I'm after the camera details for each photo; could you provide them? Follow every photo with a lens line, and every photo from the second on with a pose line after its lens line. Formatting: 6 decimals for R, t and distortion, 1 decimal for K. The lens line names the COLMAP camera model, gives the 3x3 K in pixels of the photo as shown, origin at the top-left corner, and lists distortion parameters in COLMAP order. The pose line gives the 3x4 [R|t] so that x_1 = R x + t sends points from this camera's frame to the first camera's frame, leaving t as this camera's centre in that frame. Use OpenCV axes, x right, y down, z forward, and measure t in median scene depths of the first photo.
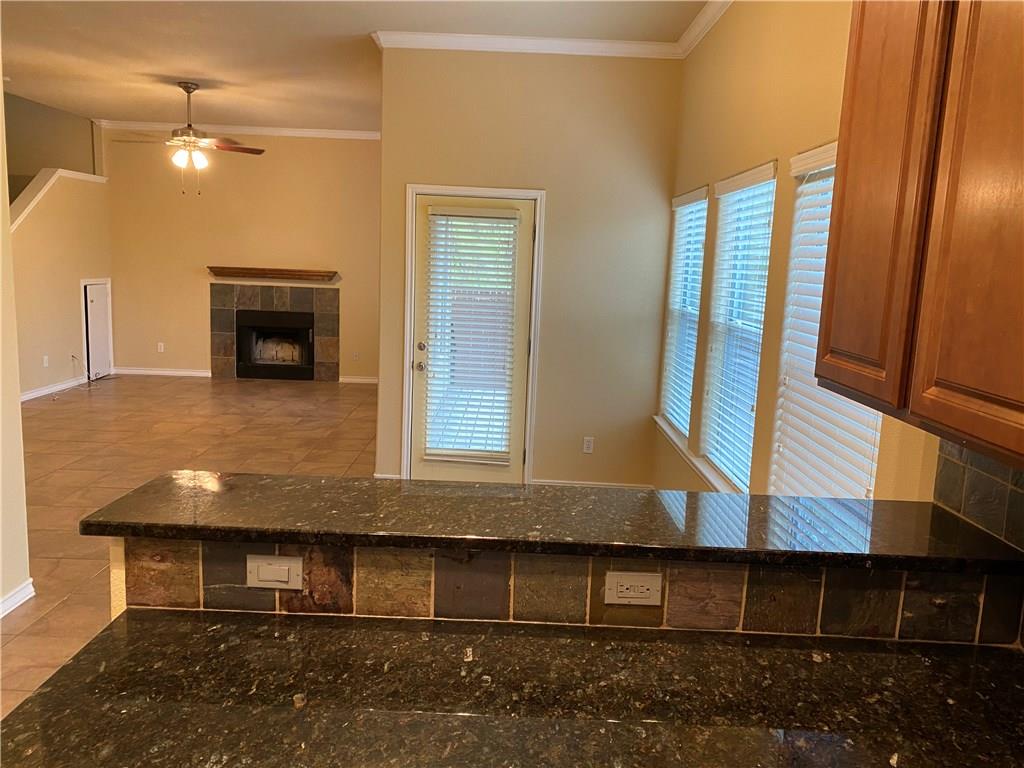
lens RADIAL K [[781.0, 0, 518.2], [0, 781.0, 376.1], [0, 0, 1]] dist [0.042723, -0.026392]
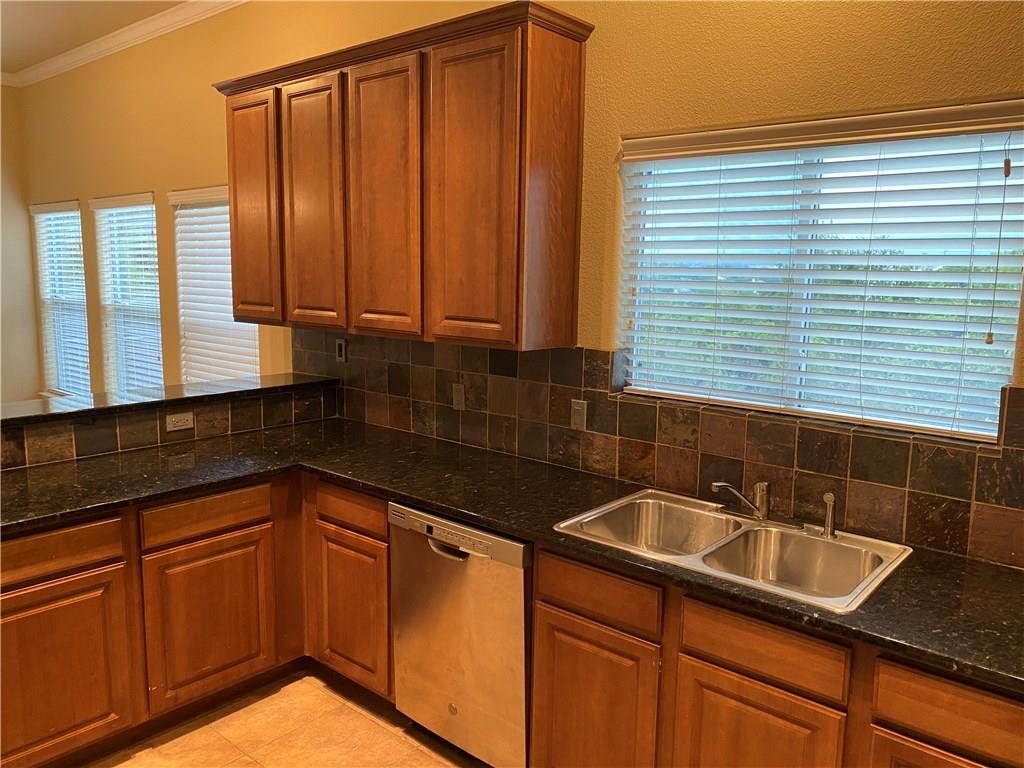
lens RADIAL K [[781.0, 0, 508.8], [0, 781.0, 378.9], [0, 0, 1]] dist [0.042723, -0.026392]
pose [[0.656170, -0.141159, 0.741293, -0.791517], [0.130299, 0.988787, 0.072951, 0.121095], [-0.743279, 0.048722, 0.667205, -1.008931]]
